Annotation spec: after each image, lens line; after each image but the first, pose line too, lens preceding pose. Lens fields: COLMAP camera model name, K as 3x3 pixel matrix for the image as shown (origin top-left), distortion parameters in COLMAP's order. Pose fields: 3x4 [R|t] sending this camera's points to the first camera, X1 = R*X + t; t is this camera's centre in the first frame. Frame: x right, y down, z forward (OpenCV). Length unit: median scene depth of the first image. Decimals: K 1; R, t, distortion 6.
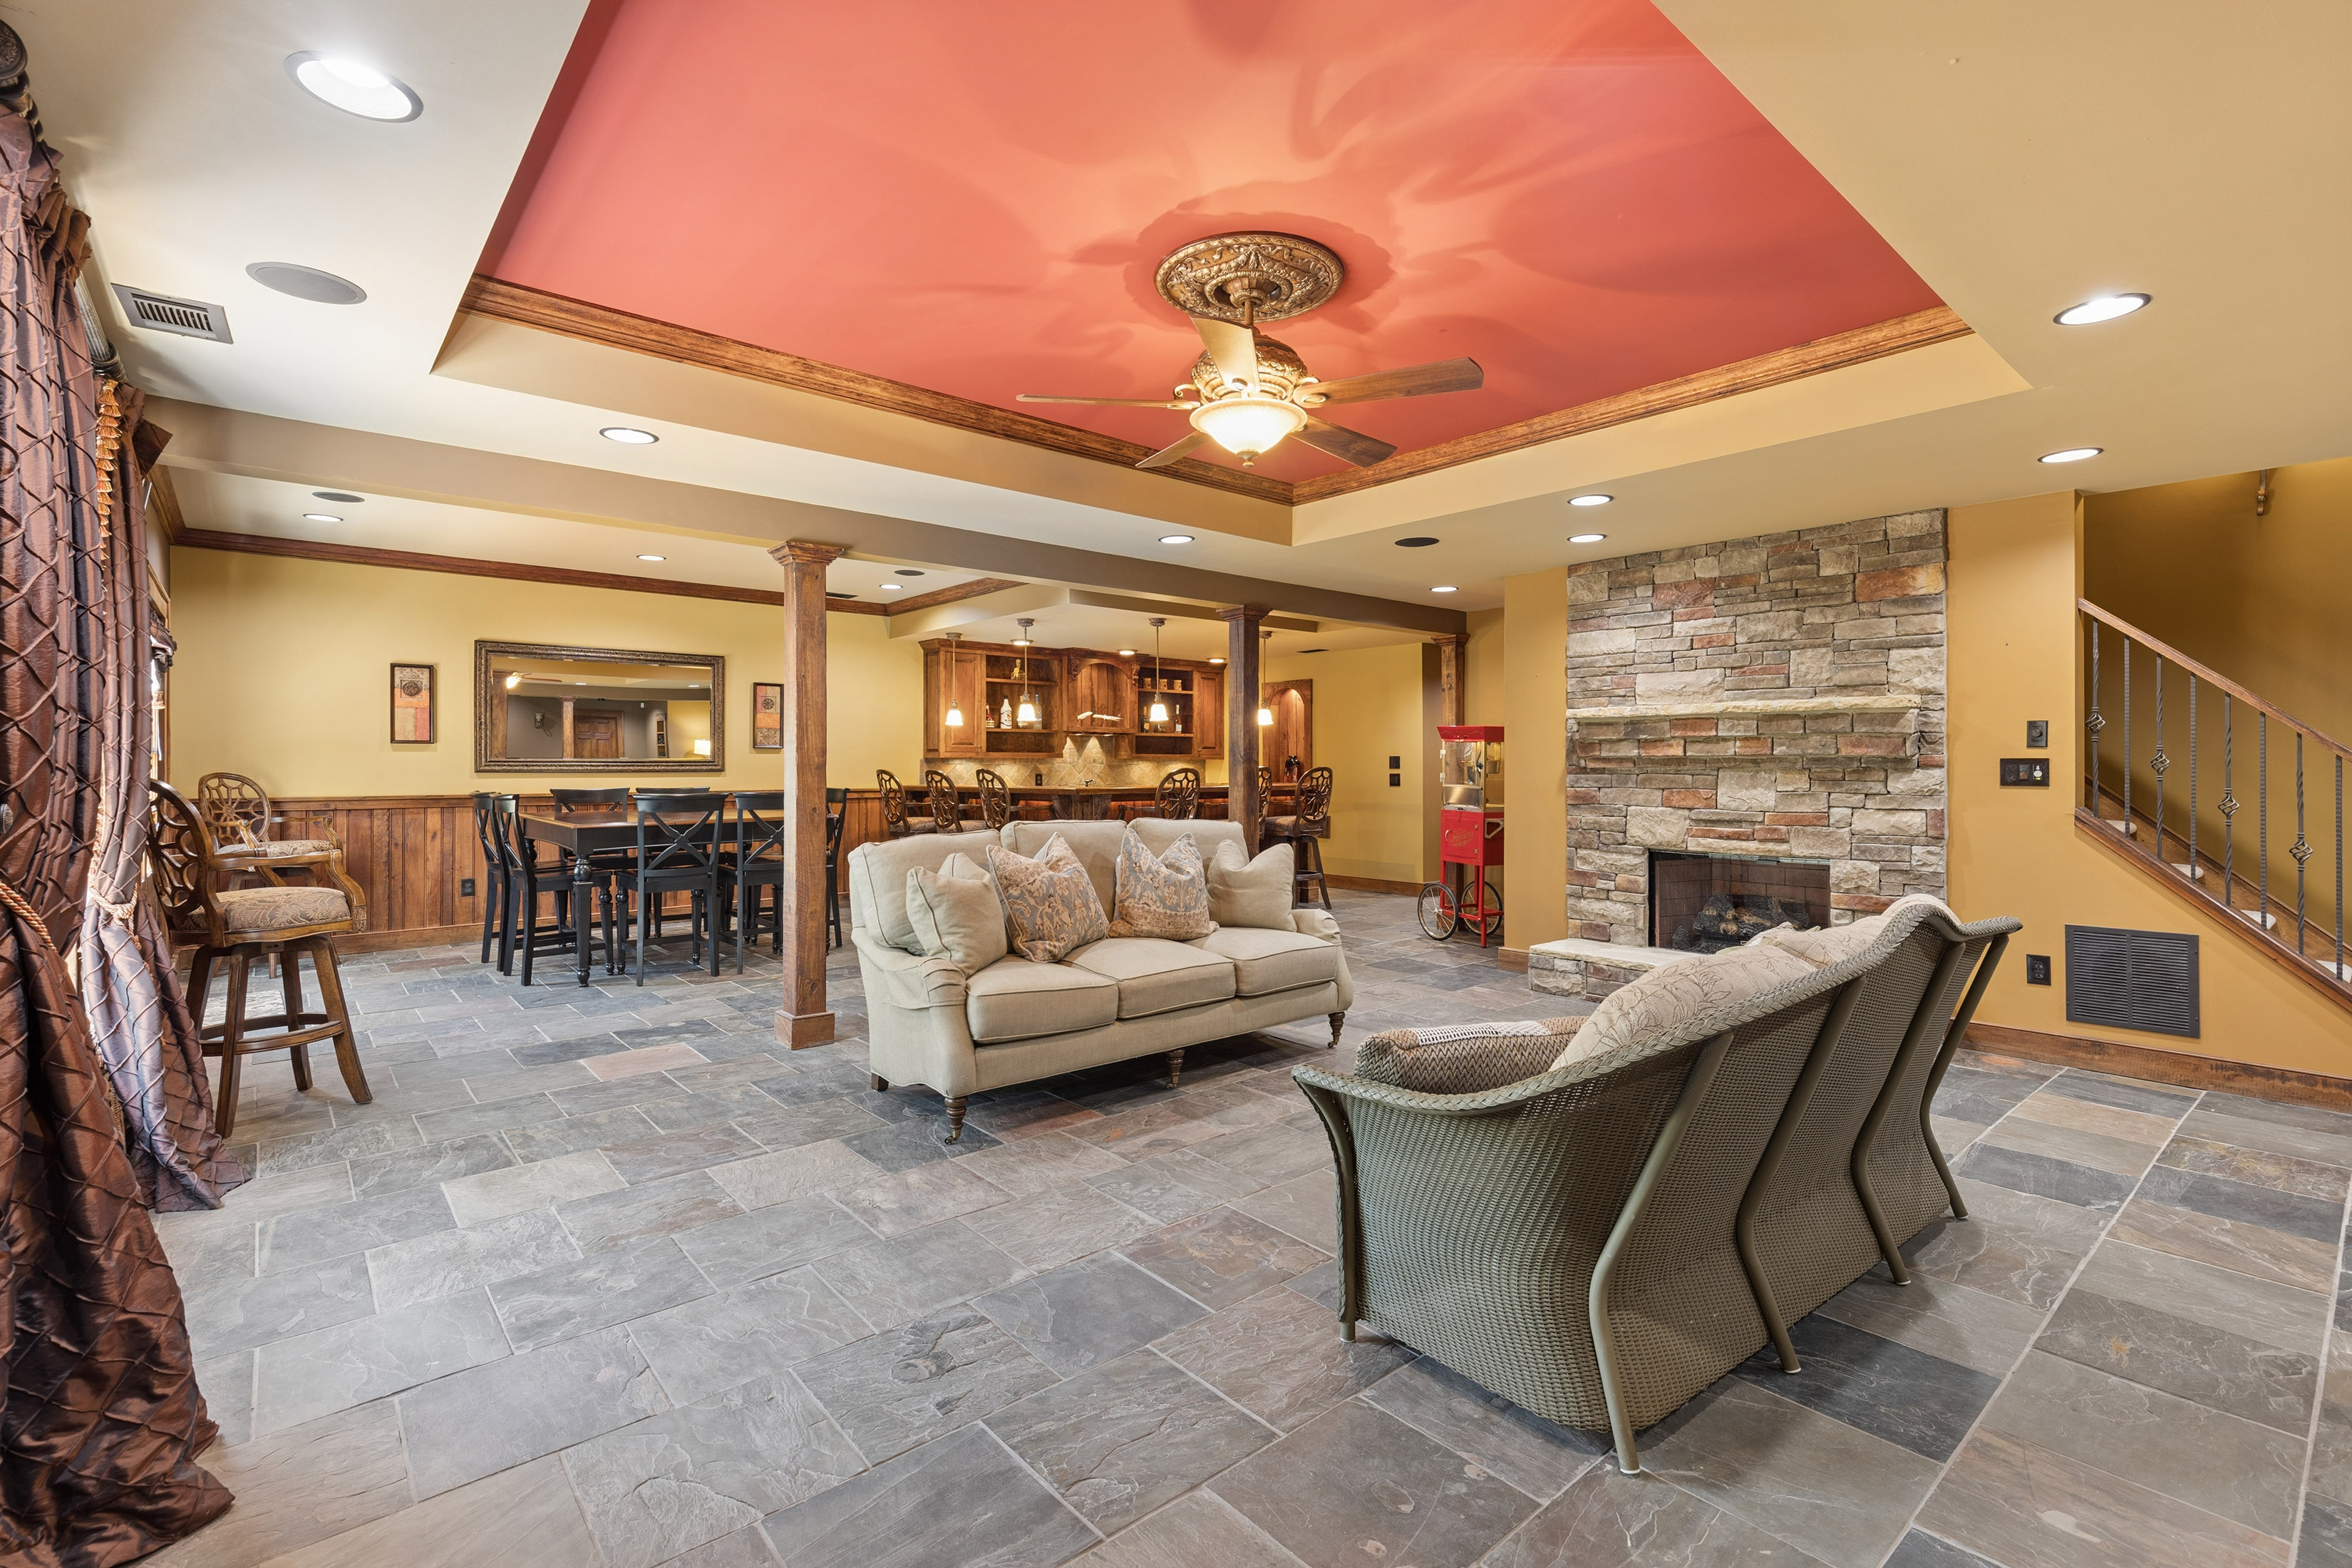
lens RADIAL K [[1058.8, 0, 1178.0], [0, 1058.8, 763.1], [0, 0, 1]] dist [0.008476, -0.002382]
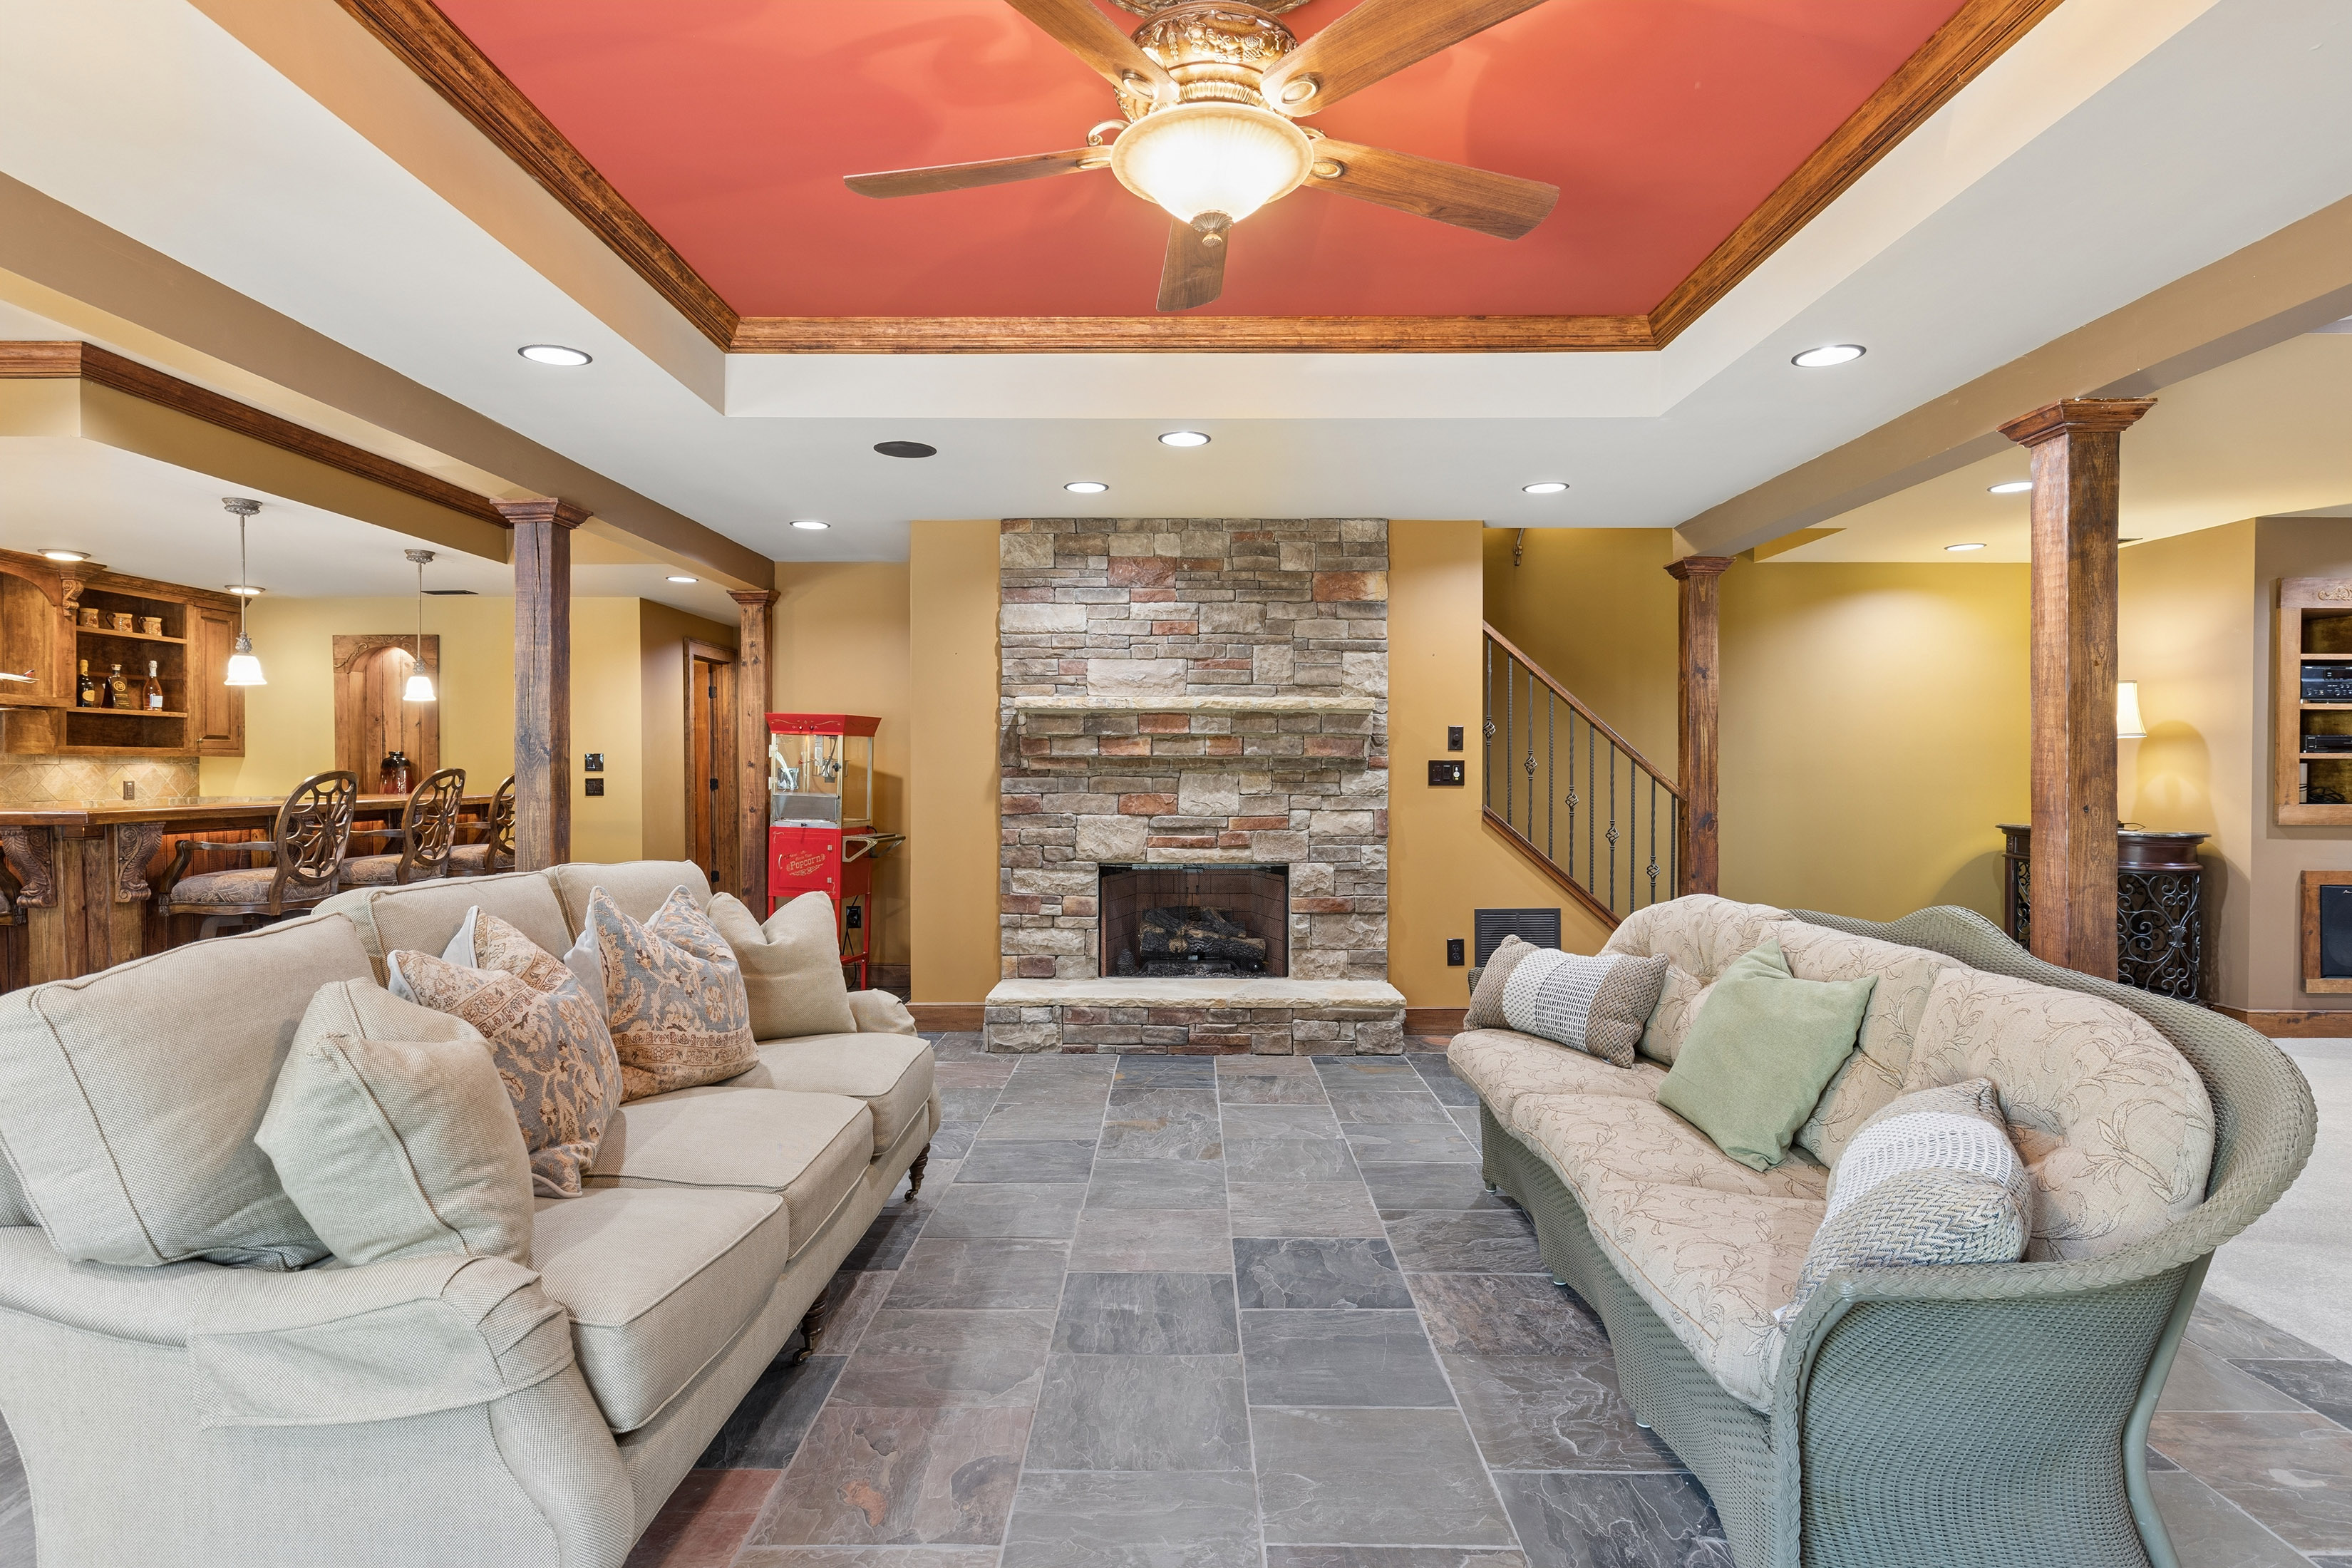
lens RADIAL K [[1182.4, 0, 1178.5], [0, 1182.4, 778.1], [0, 0, 1]] dist [-0.000650, 0.001725]
pose [[0.657059, -0.006233, 0.753814, -0.255652], [-0.002059, 0.999947, 0.010063, 0.001873], [-0.753837, -0.008164, 0.657011, 0.350187]]
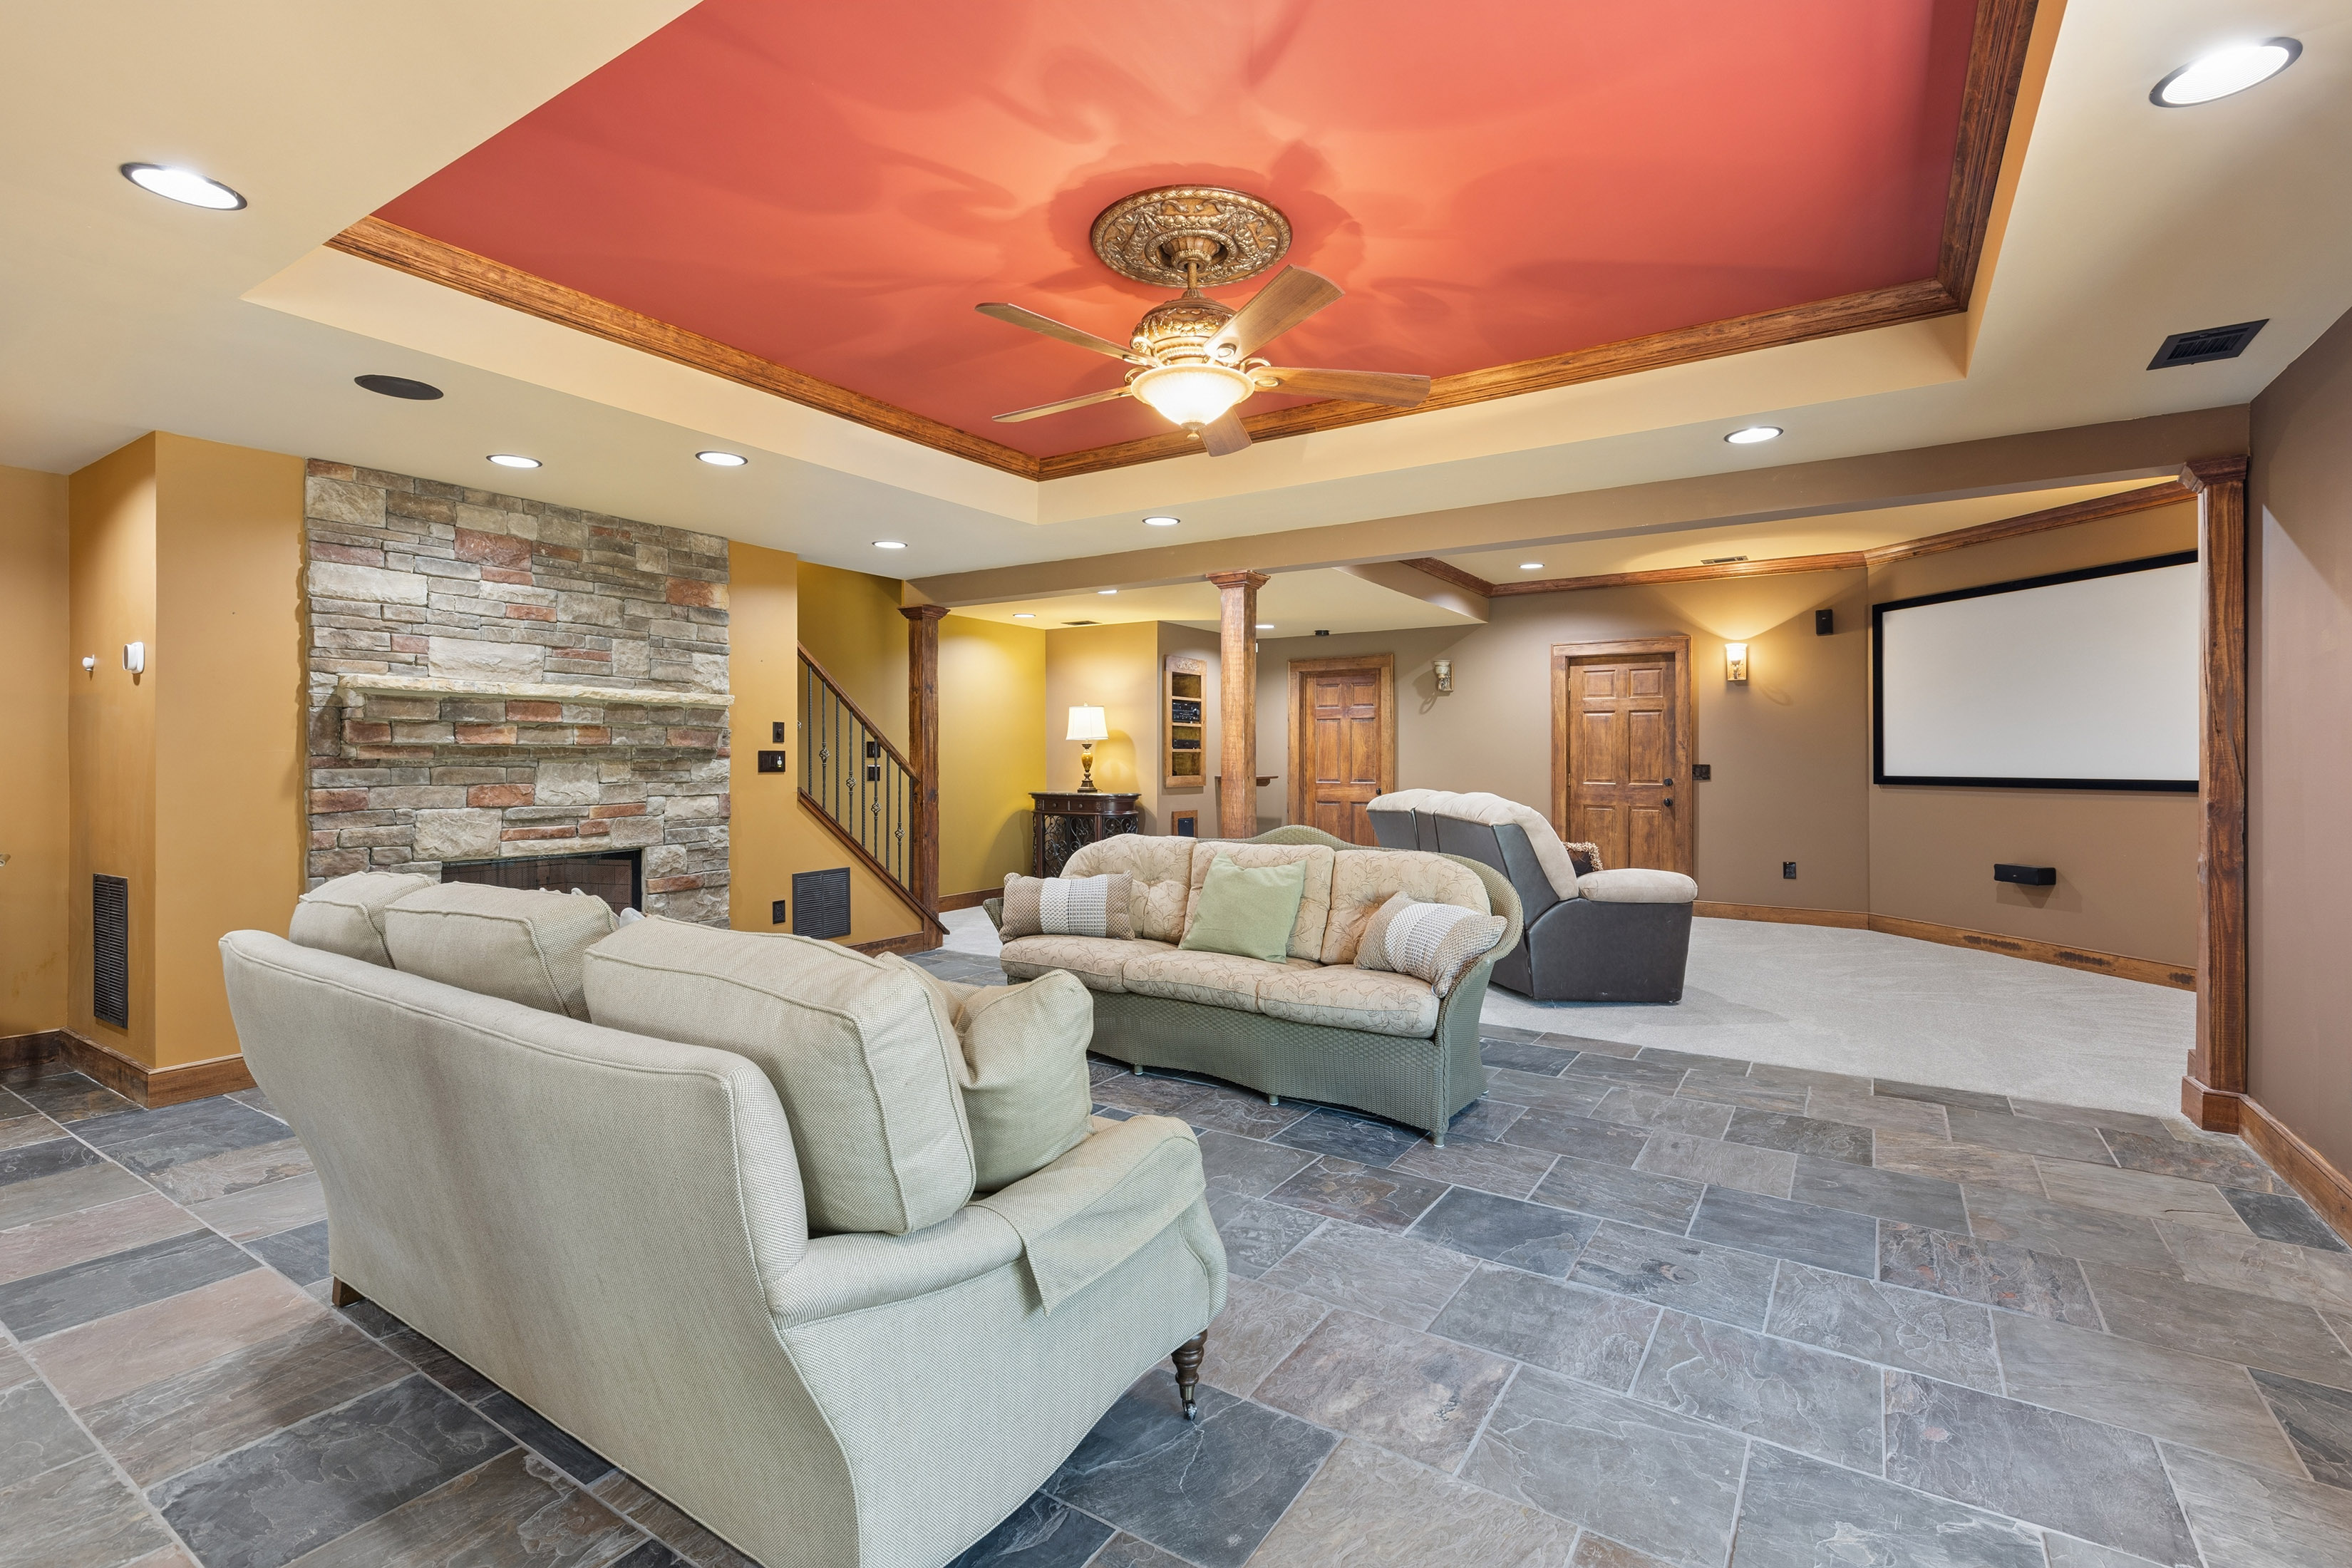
lens RADIAL K [[1058.8, 0, 1179.6], [0, 1058.8, 754.8], [0, 0, 1]] dist [0.008476, -0.002382]
pose [[-0.281493, 0.001656, 0.959562, -0.495767], [-0.002378, 0.999994, -0.002424, 0.002230], [-0.959560, -0.002965, -0.281488, 0.757720]]
